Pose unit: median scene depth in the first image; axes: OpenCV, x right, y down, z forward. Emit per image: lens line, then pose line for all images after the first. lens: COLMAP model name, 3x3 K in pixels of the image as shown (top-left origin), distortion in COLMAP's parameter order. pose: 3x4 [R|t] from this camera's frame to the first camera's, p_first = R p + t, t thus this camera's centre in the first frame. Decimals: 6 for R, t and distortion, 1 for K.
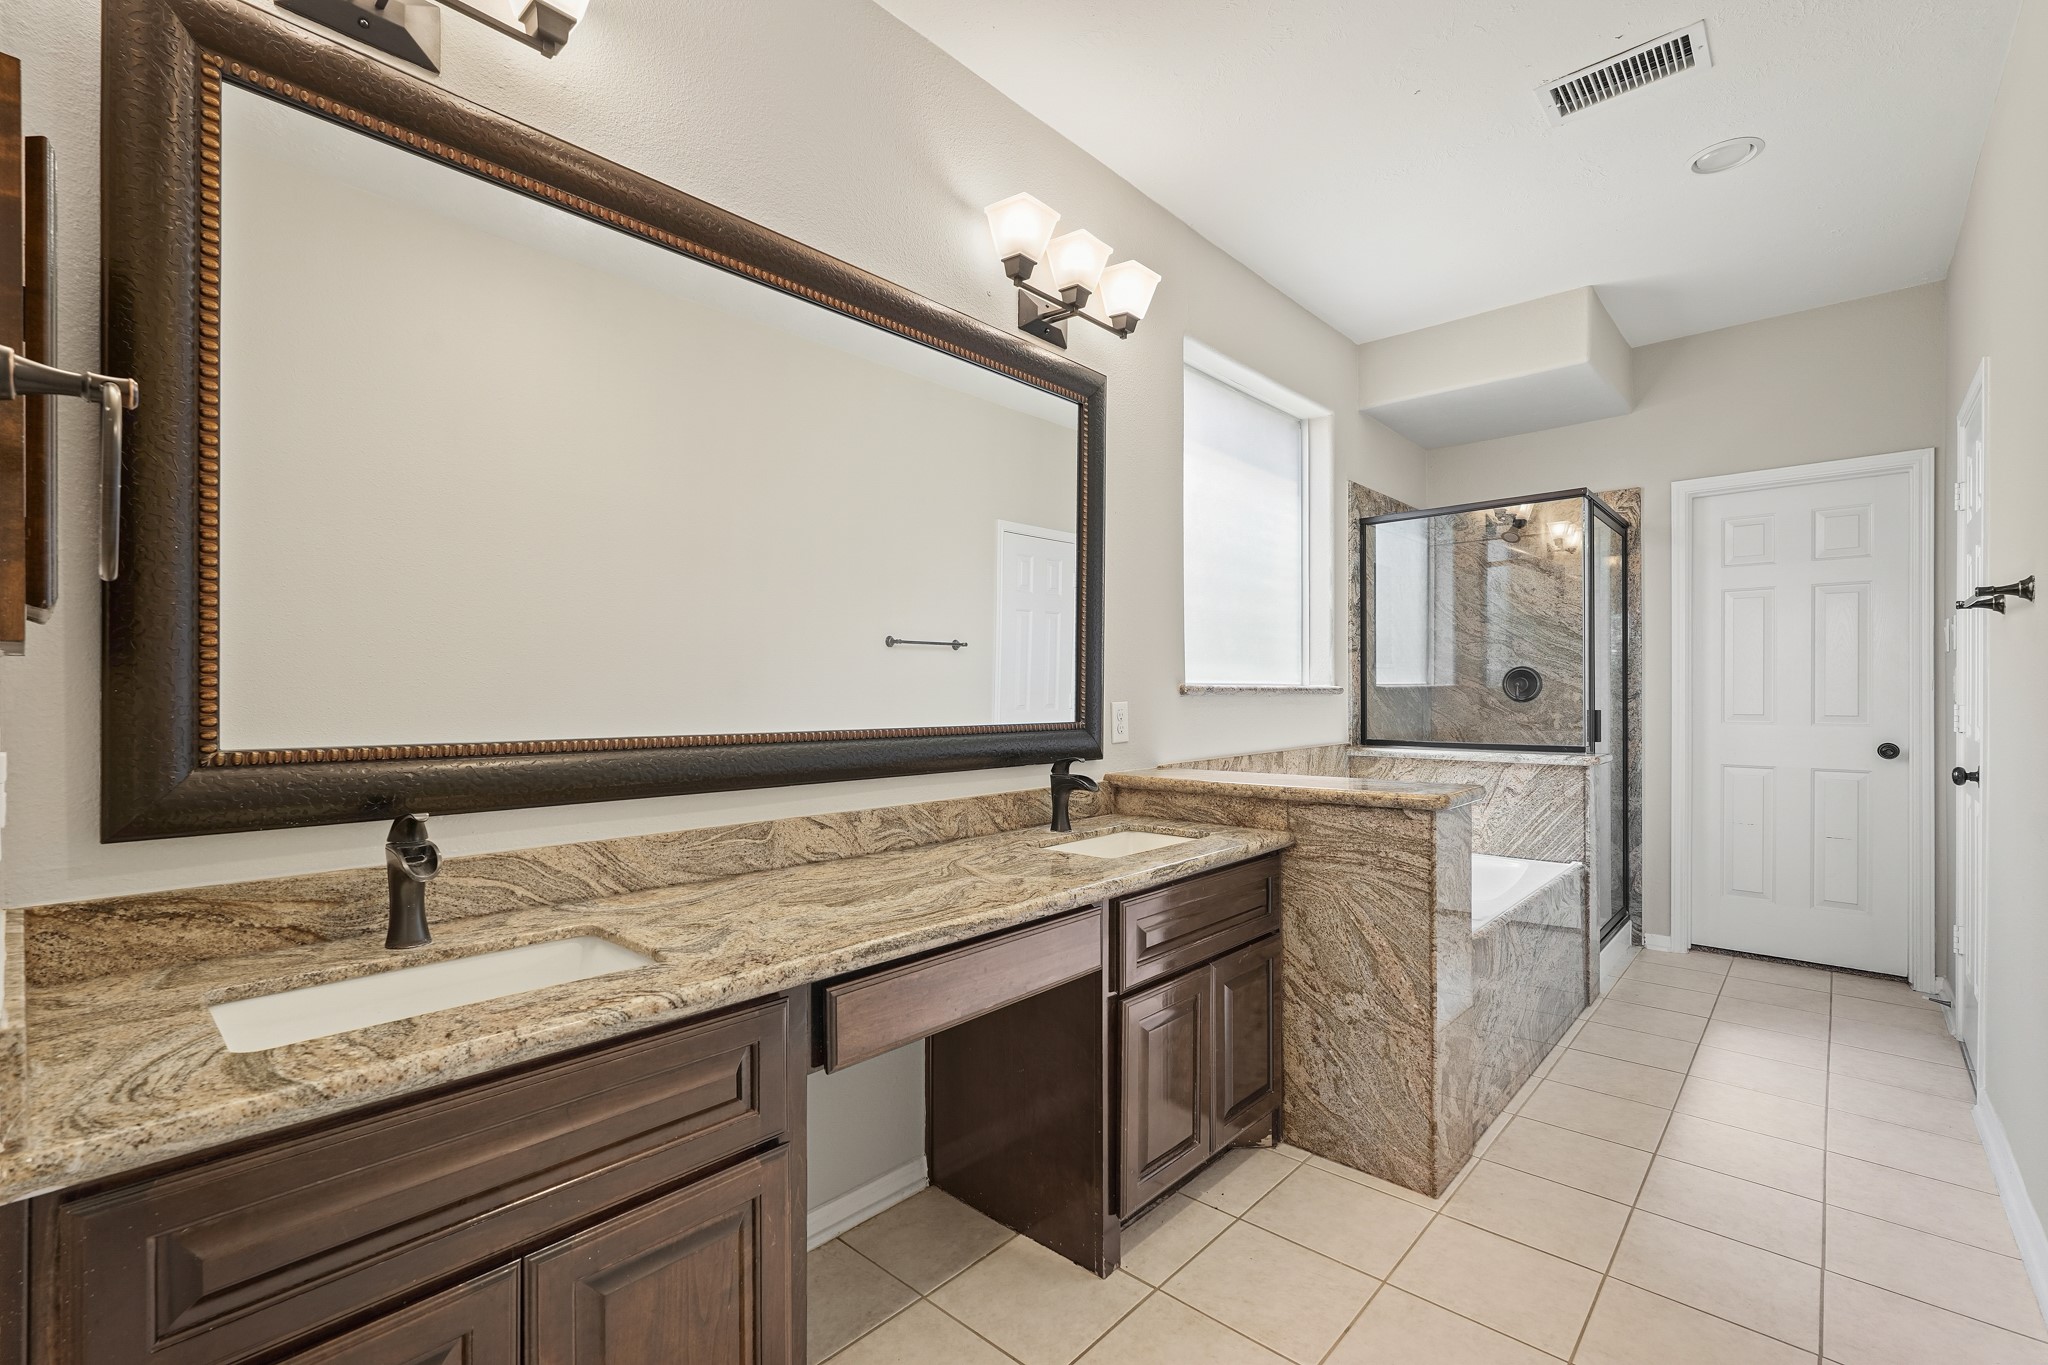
lens RADIAL K [[909.4, 0, 1027.6], [0, 909.4, 688.8], [0, 0, 1]] dist [0.000879, 0.000789]
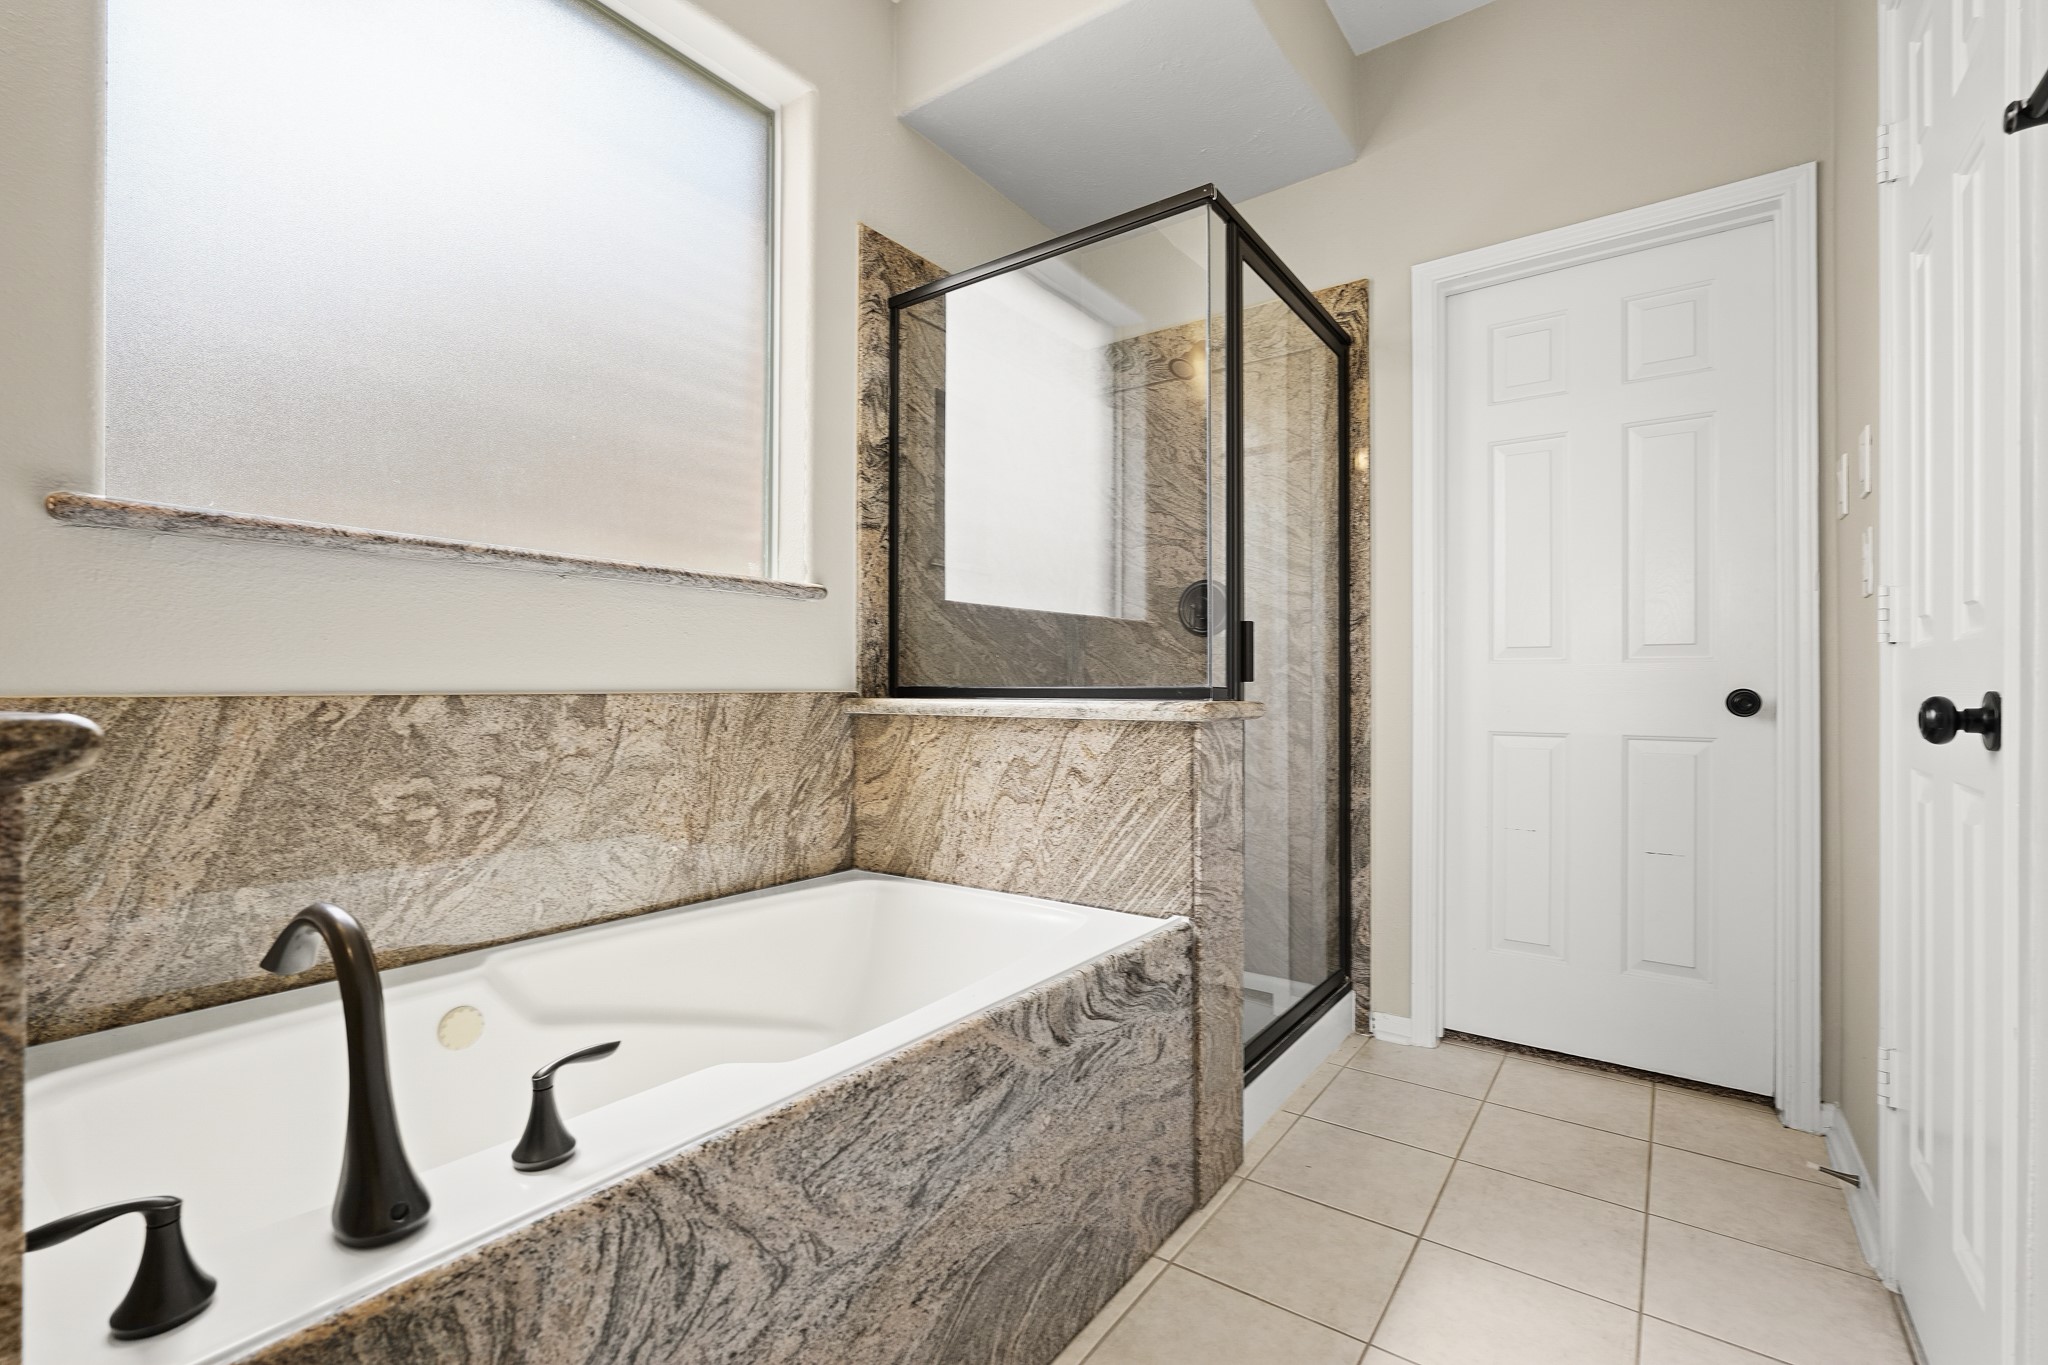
lens RADIAL K [[909.5, 0, 1024.0], [0, 909.5, 674.9], [0, 0, 1]] dist [-0.004052, 0.000340]
pose [[0.994320, 0.007868, 0.106136, 0.397459], [-0.006532, 0.999895, -0.012932, 0.055977], [-0.106227, 0.012166, 0.994267, 0.439657]]
